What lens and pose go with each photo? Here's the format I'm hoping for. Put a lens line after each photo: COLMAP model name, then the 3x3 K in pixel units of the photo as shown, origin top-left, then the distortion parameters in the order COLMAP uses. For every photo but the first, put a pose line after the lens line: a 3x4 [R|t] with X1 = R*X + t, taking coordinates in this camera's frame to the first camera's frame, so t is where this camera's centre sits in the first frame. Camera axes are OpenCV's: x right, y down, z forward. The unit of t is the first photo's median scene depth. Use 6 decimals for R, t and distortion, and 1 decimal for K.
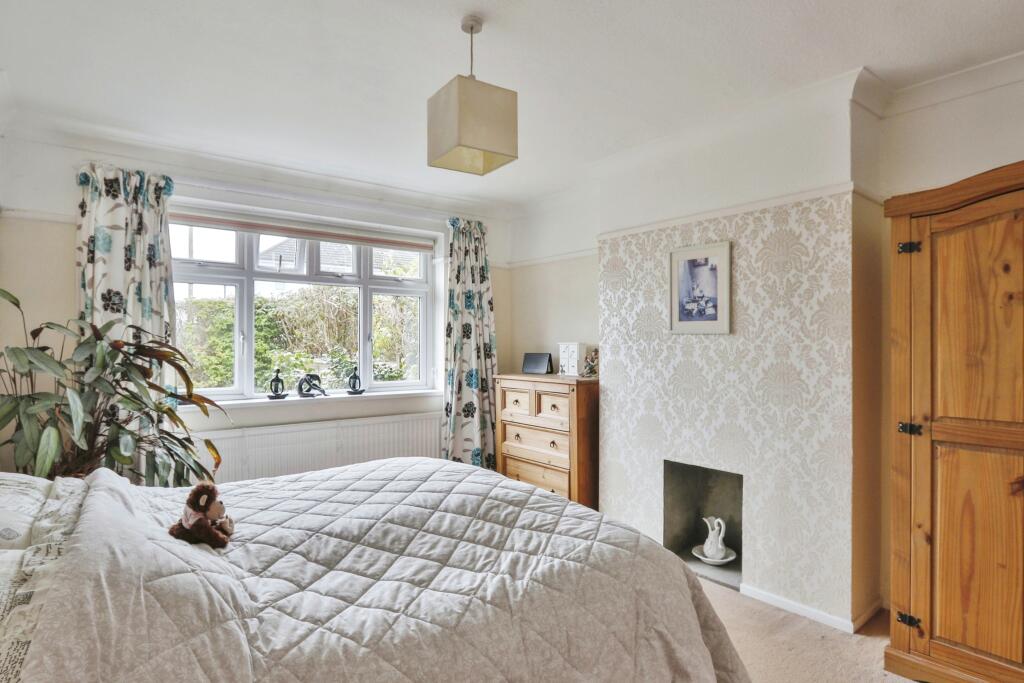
lens RADIAL K [[548.1, 0, 507.4], [0, 548.1, 344.2], [0, 0, 1]] dist [-0.015516, -0.000682]
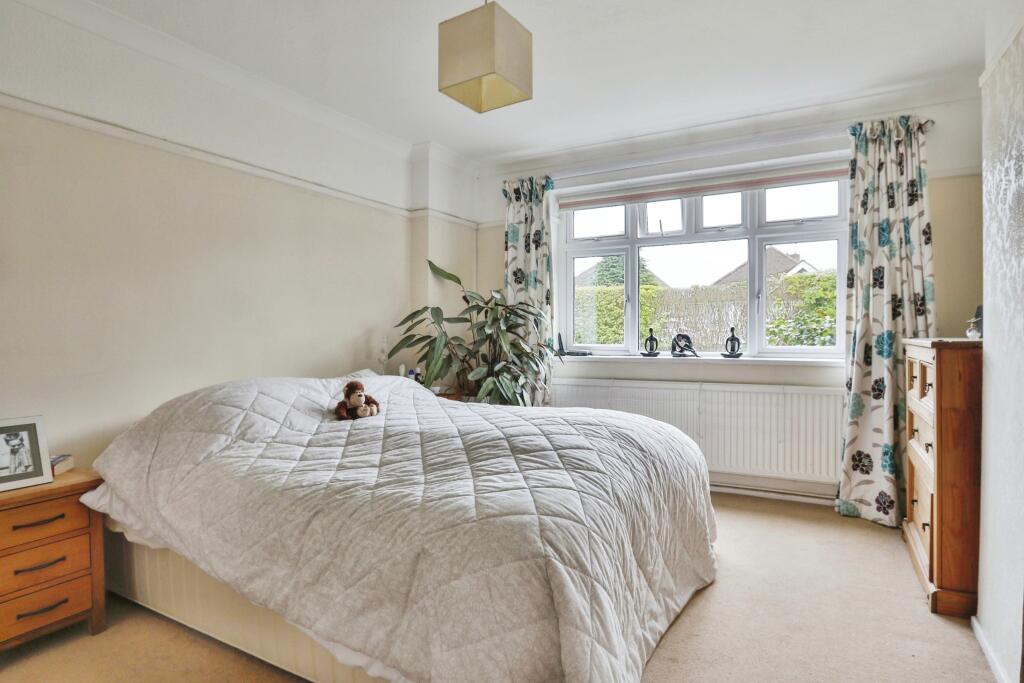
lens RADIAL K [[563.0, 0, 511.8], [0, 563.0, 331.5], [0, 0, 1]] dist [-0.003945, -0.000293]
pose [[0.408773, 0.002153, -0.912634, 0.404760], [0.011027, 0.999913, 0.007298, 0.036008], [0.912570, -0.013047, 0.408713, 0.274017]]
